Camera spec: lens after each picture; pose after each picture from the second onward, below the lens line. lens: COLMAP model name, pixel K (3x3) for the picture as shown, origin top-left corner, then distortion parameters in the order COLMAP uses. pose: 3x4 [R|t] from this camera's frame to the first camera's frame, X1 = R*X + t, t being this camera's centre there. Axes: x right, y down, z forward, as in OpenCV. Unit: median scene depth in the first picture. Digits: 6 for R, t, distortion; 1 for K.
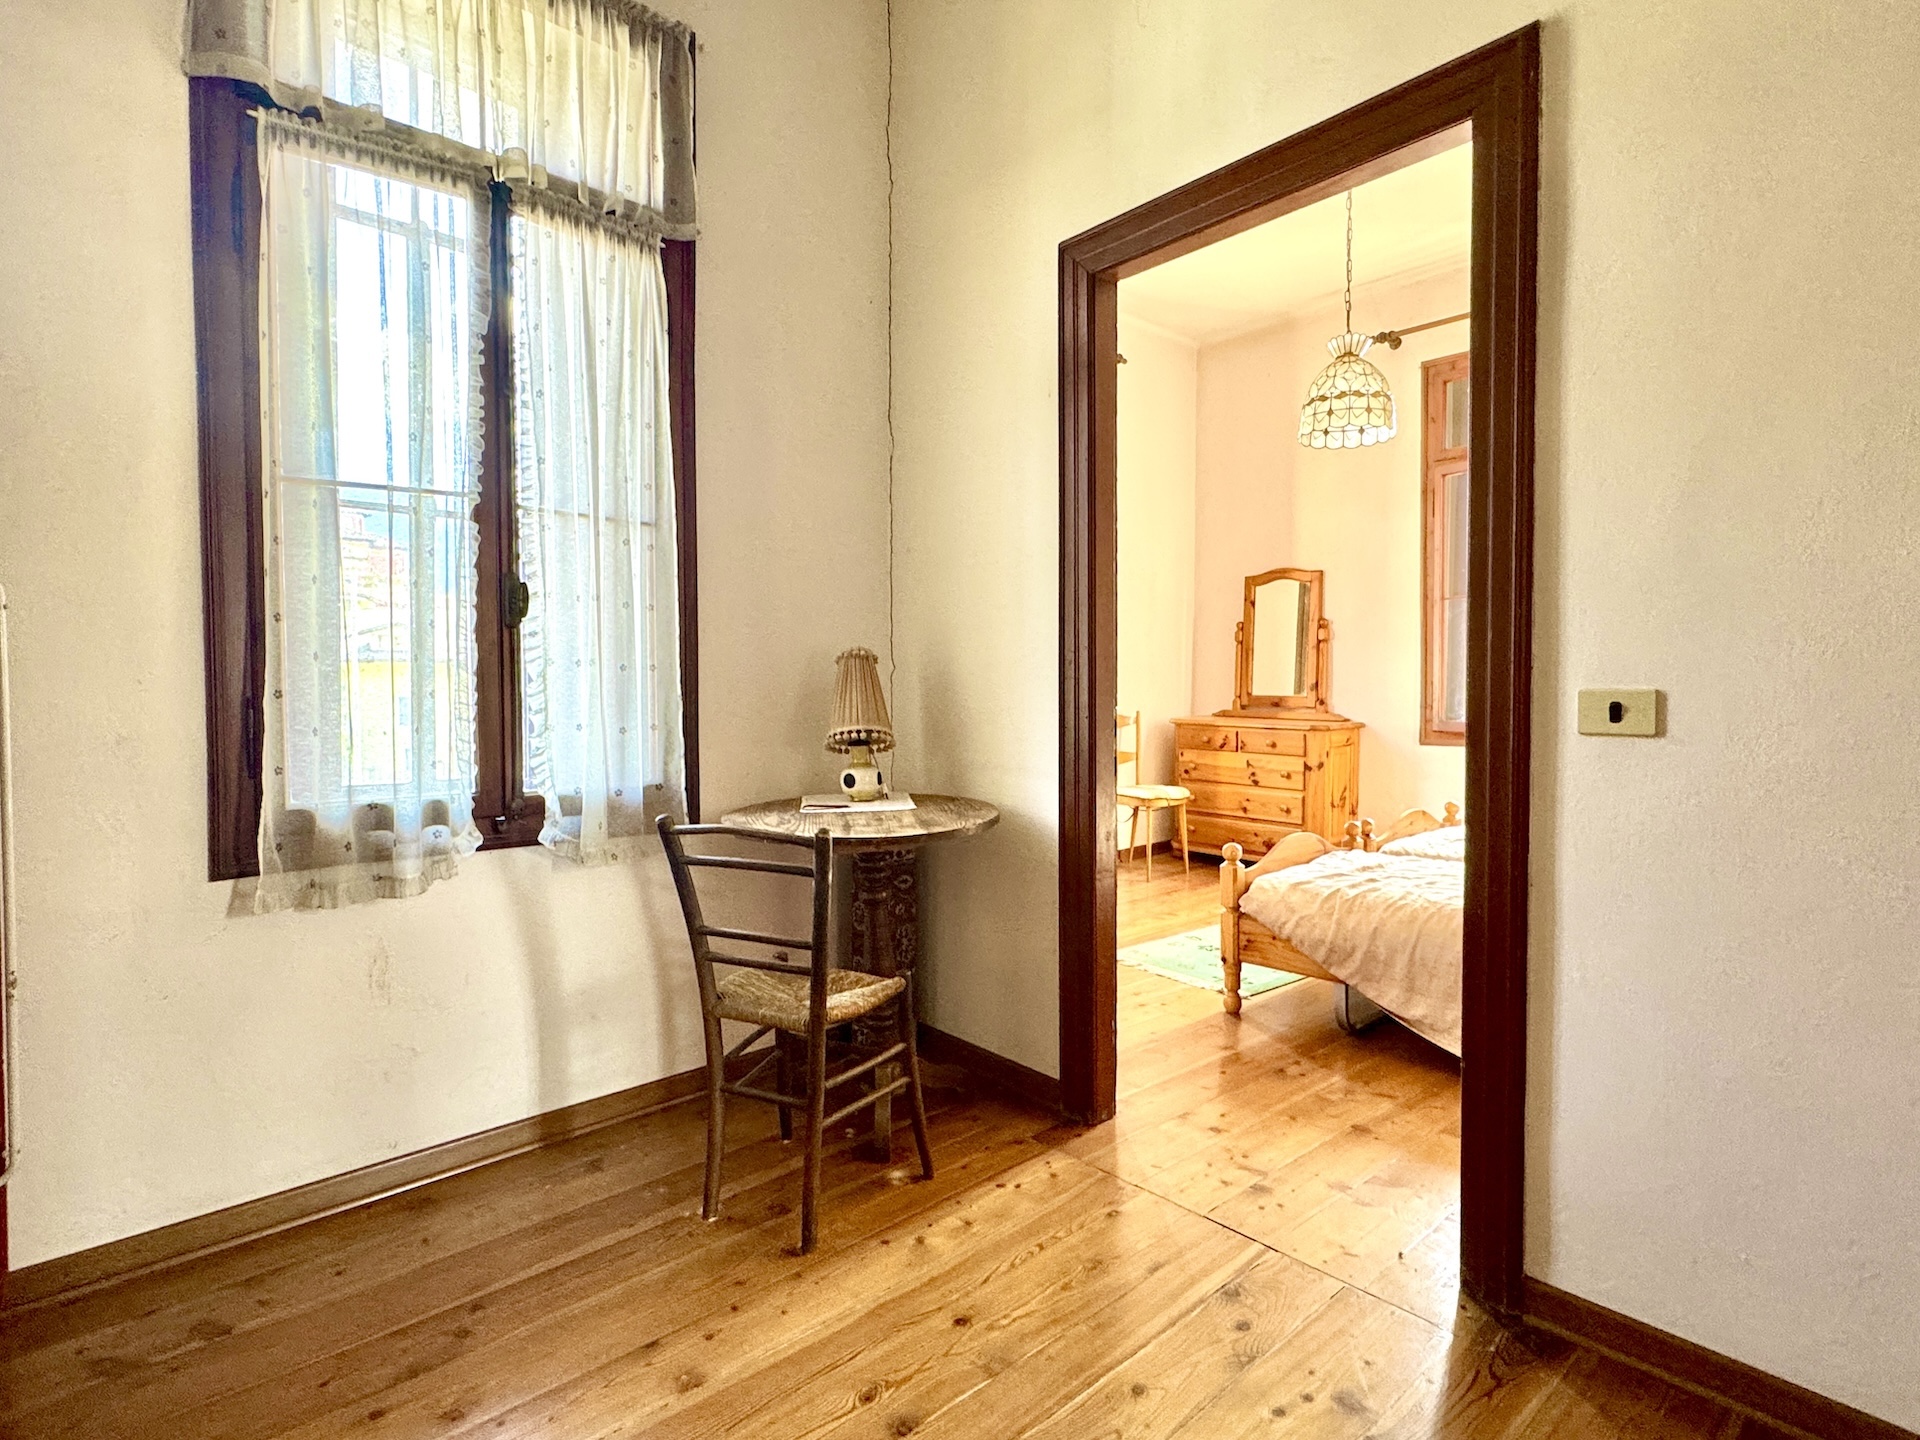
lens RADIAL K [[1023.0, 0, 957.0], [0, 1023.0, 714.2], [0, 0, 1]] dist [-0.001822, -0.000629]
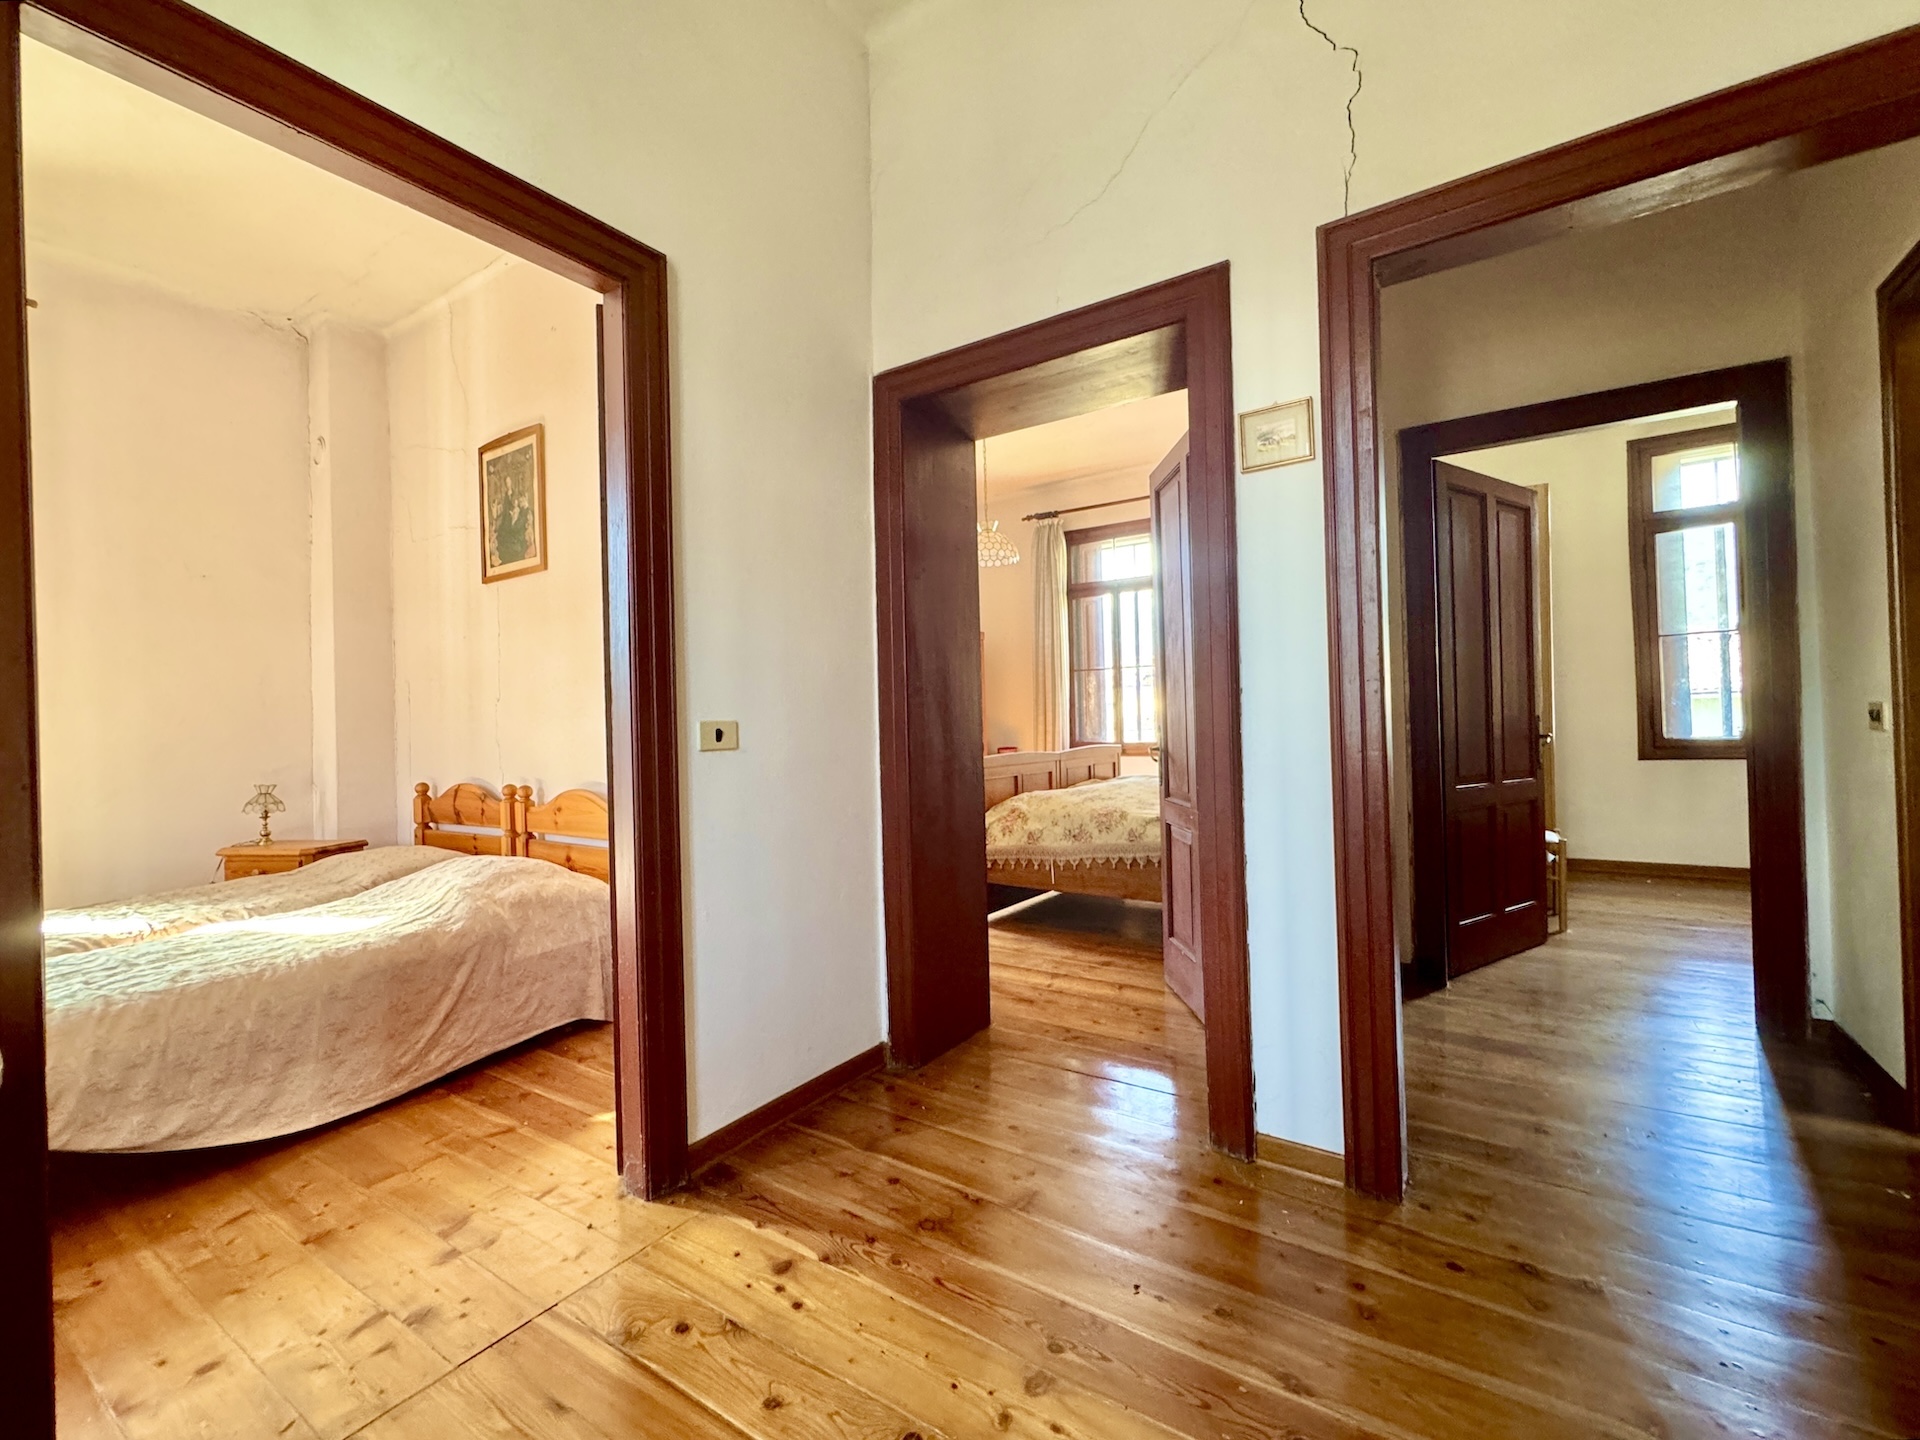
lens RADIAL K [[793.7, 0, 962.4], [0, 793.7, 716.2], [0, 0, 1]] dist [-0.002380, -0.000183]
pose [[-0.258908, 0.015800, 0.965773, -0.423932], [0.056959, 0.998376, -0.001063, -0.005921], [-0.964221, 0.054734, -0.259388, 0.650012]]
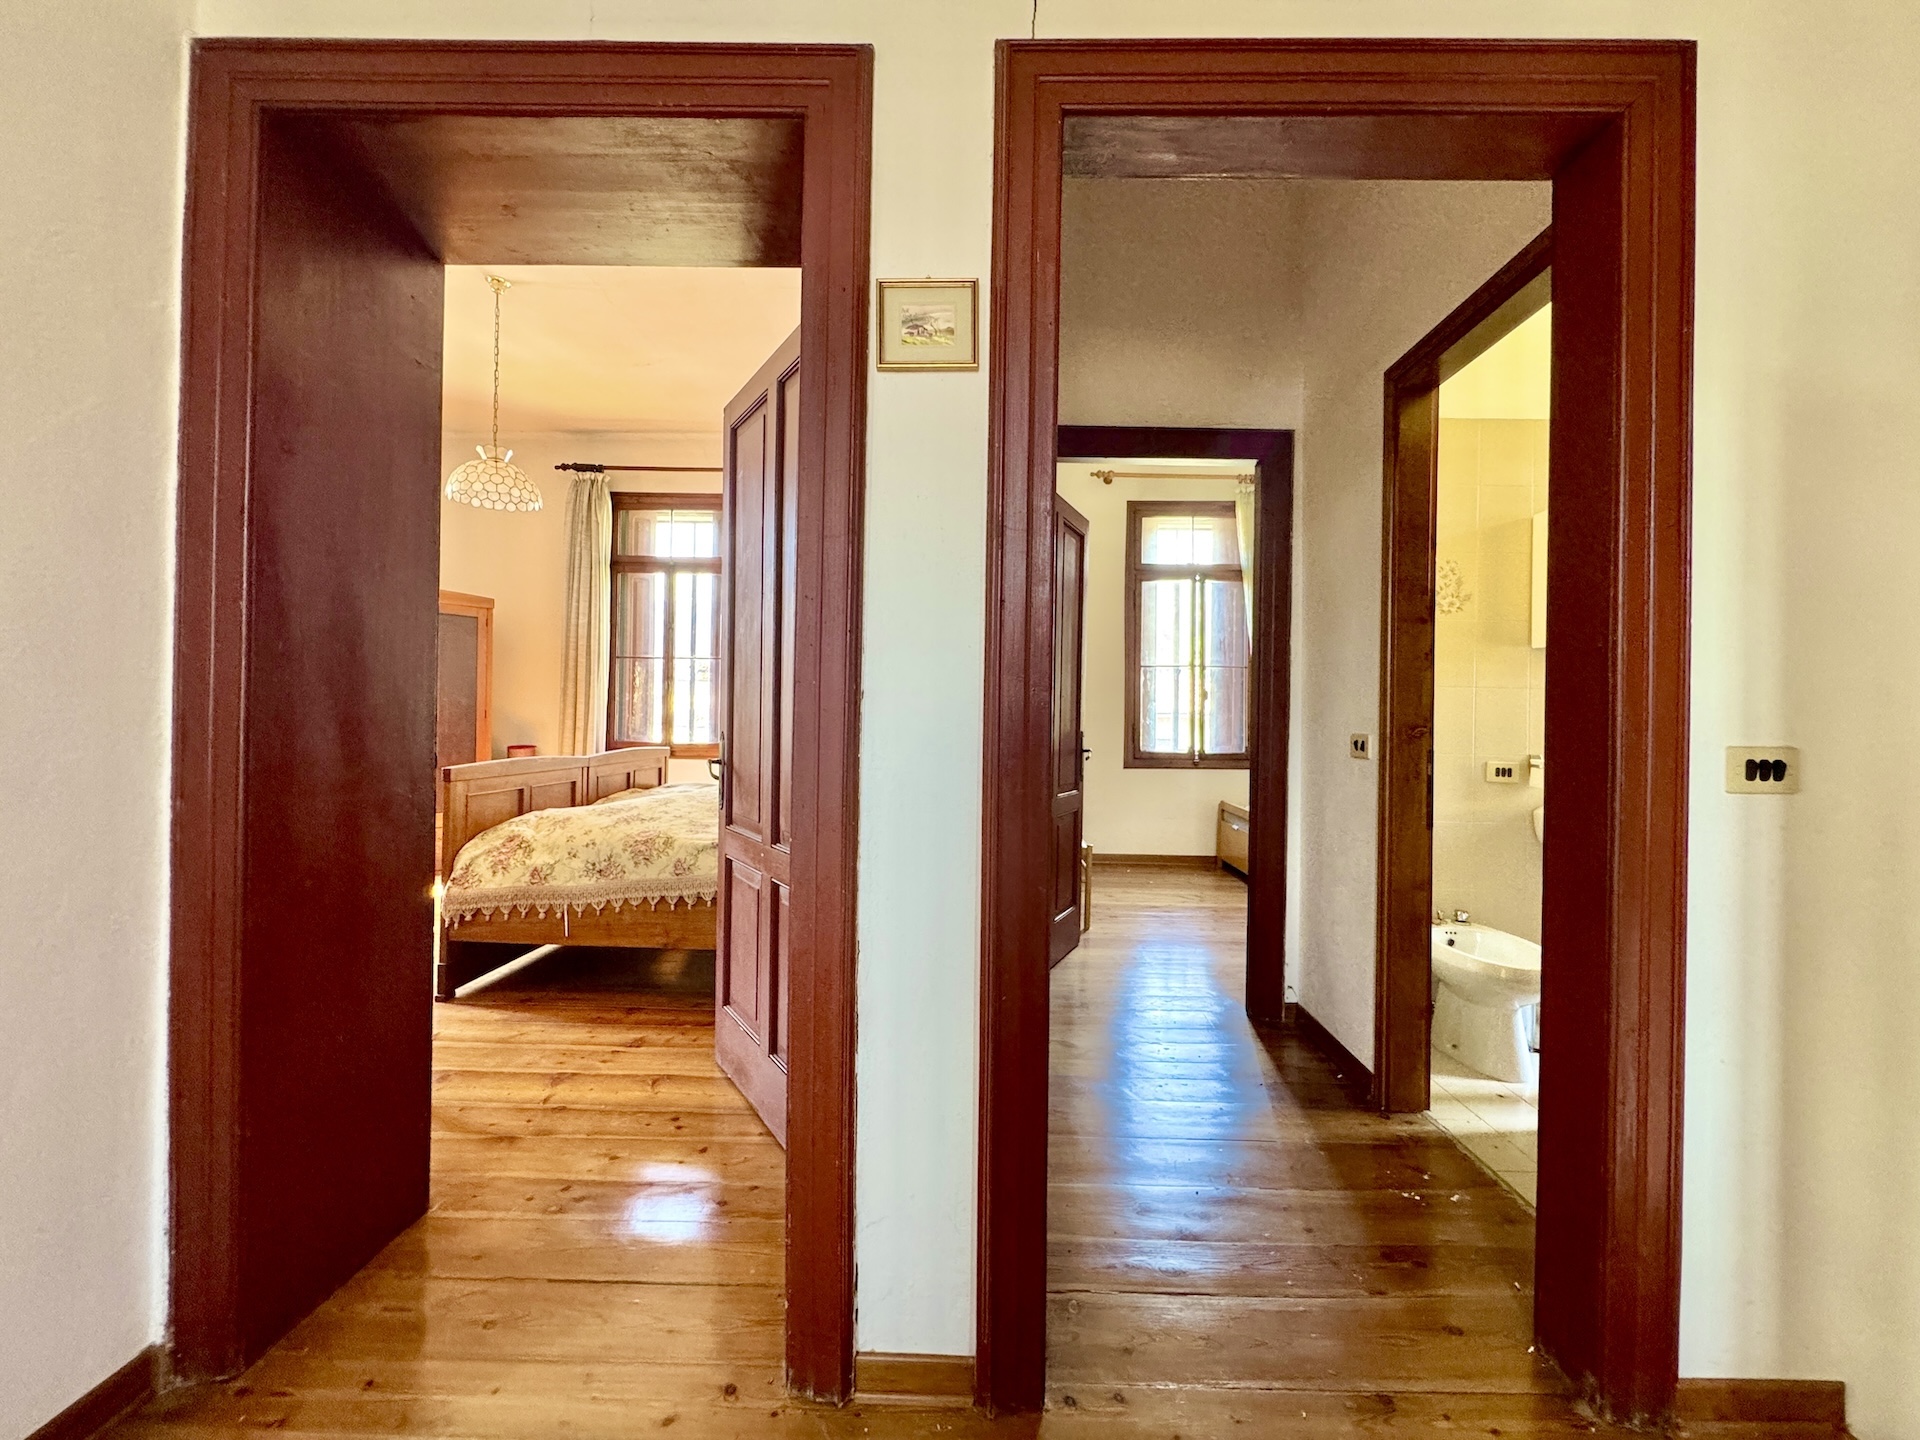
lens RADIAL K [[766.5, 0, 962.1], [0, 766.5, 716.7], [0, 0, 1]] dist [-0.001972, 0.000321]
pose [[-0.732741, -0.009822, 0.680437, -0.120523], [0.006929, 0.999736, 0.021892, -0.012231], [-0.680473, 0.020756, -0.732479, 0.500019]]
